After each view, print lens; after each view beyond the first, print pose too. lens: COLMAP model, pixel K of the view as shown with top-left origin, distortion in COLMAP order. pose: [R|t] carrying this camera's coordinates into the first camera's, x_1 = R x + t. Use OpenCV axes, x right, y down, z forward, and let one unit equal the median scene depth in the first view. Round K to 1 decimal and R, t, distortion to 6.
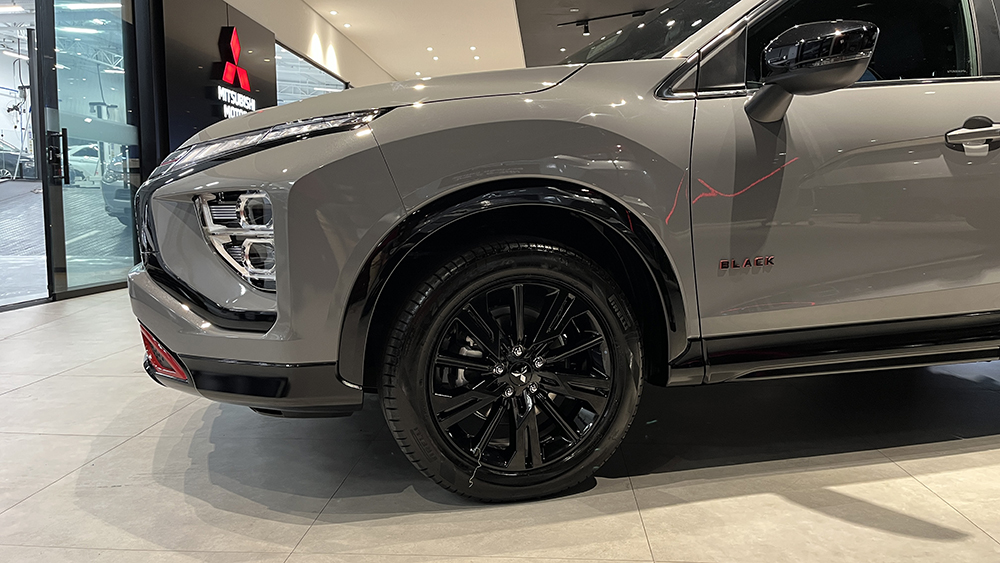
lens RADIAL K [[774.3, 0, 502.0], [0, 774.3, 280.9], [0, 0, 1]] dist [0.058859, -0.085722]
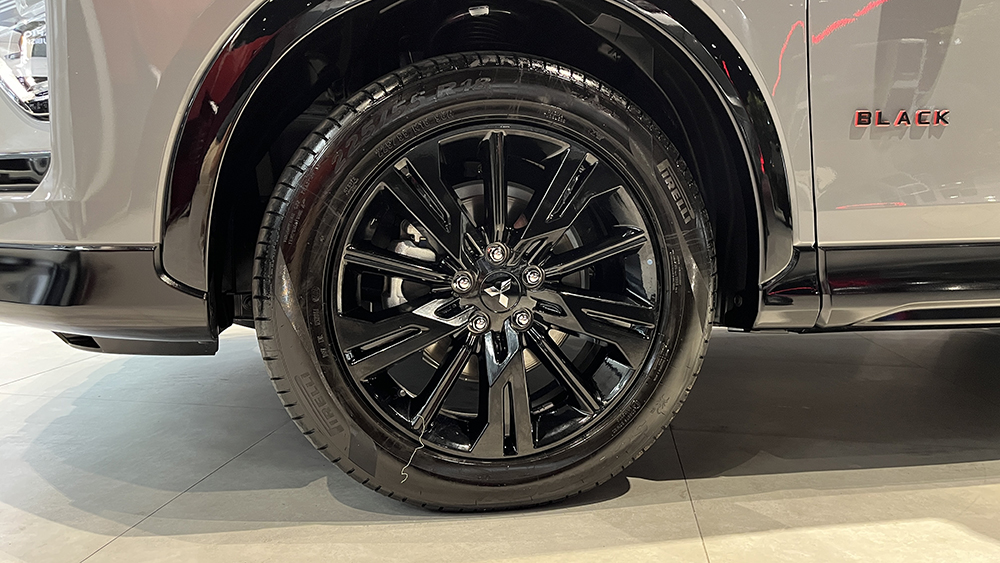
lens RADIAL K [[774.3, 0, 499.5], [0, 774.3, 275.2], [0, 0, 1]] dist [0.058859, -0.085722]
pose [[0.996591, 0.025928, -0.078317, 0.068563], [-0.026817, 0.999587, -0.010330, 0.112881], [0.078017, 0.012395, 0.996875, 0.418594]]
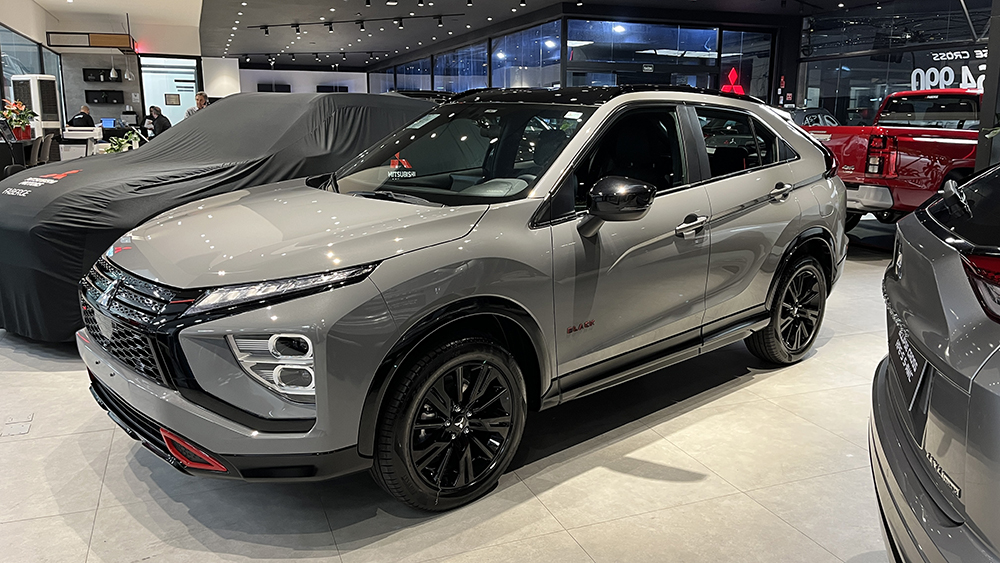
lens RADIAL K [[774.3, 0, 504.1], [0, 774.3, 285.6], [0, 0, 1]] dist [0.058859, -0.085722]
pose [[0.901050, -0.089072, 0.424471, -0.501344], [0.037255, 0.990962, 0.128862, -0.326487], [-0.432113, -0.100298, 0.896225, -0.337093]]
